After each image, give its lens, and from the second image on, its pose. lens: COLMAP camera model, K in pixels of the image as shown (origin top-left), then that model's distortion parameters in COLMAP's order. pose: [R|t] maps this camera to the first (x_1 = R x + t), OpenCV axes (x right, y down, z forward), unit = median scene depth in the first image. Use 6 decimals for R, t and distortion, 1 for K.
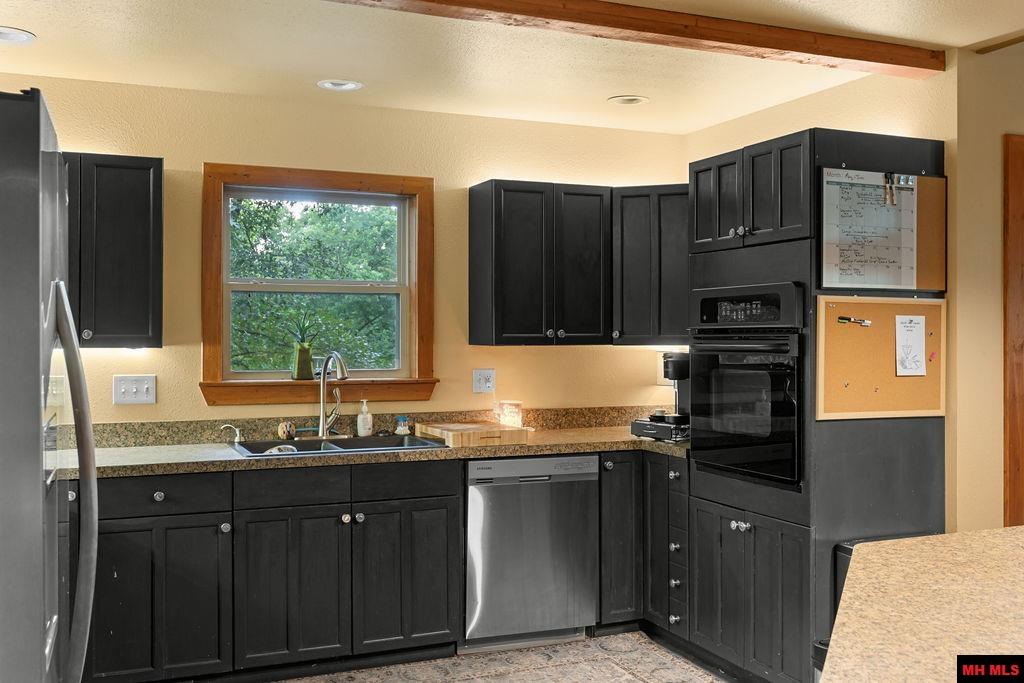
lens RADIAL K [[979.1, 0, 512.0], [0, 979.1, 341.5], [0, 0, 1]] dist [-0.013839, 0.000644]
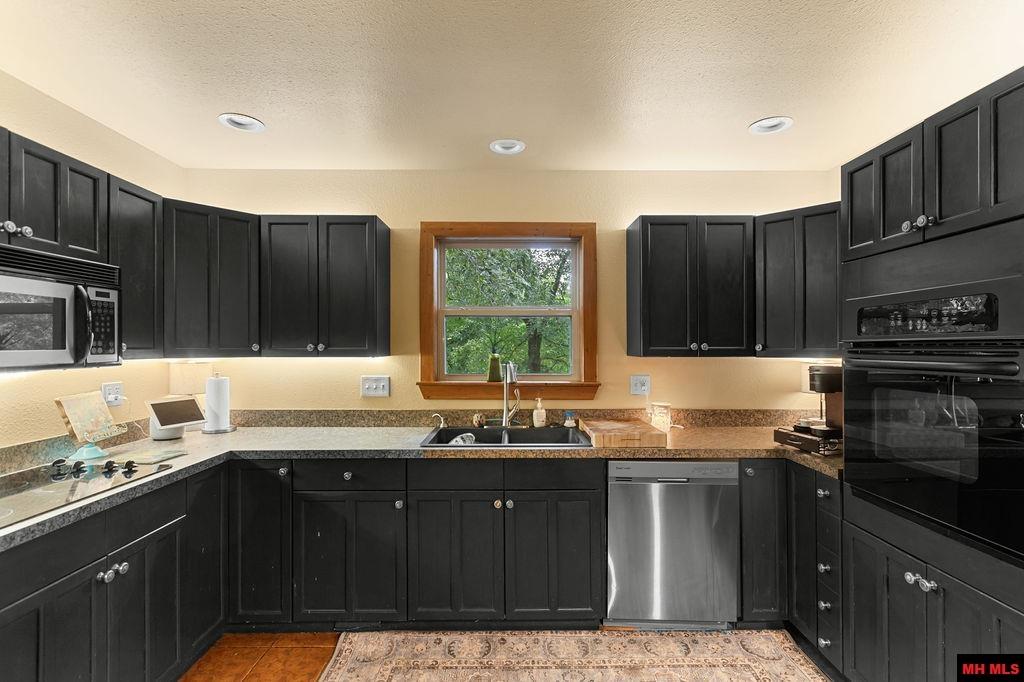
lens RADIAL K [[483.6, 0, 513.7], [0, 483.6, 344.5], [0, 0, 1]] dist [0.003838, 0.000281]
pose [[0.925780, -0.000973, -0.378062, 0.060944], [-0.003174, 0.999941, -0.010348, -0.004456], [0.378050, 0.010780, 0.925723, 0.419204]]
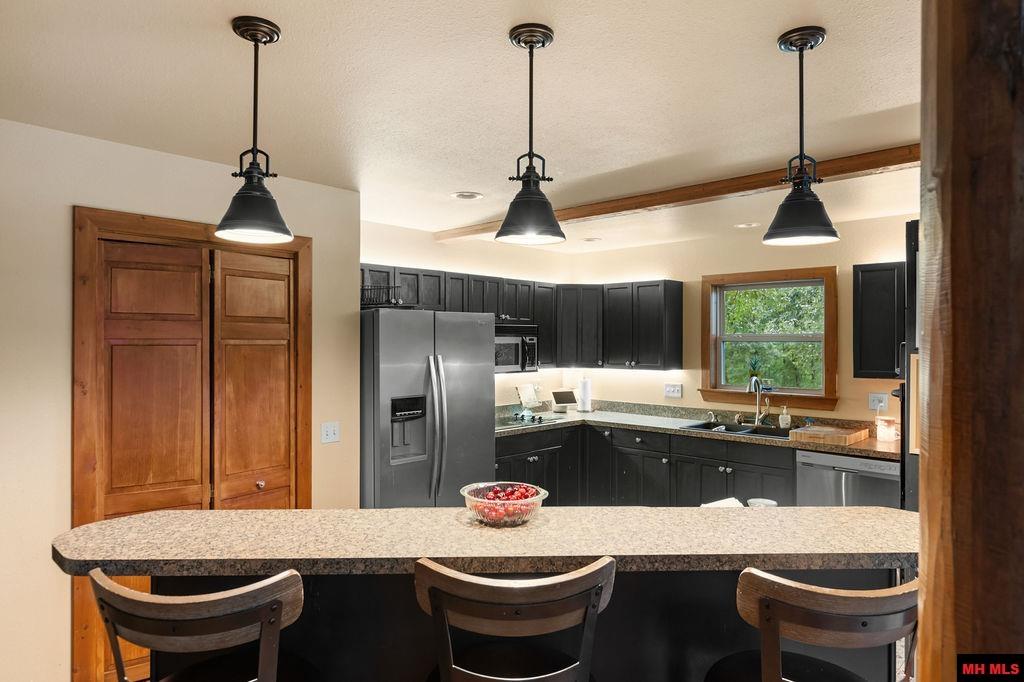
lens RADIAL K [[609.9, 0, 512.0], [0, 609.9, 341.0], [0, 0, 1]] dist [0.000553, 0.000297]
pose [[0.408478, -0.000888, -0.912768, 0.638731], [-0.010044, 0.999935, -0.005468, -0.043344], [0.912713, 0.011402, 0.408443, 0.156071]]
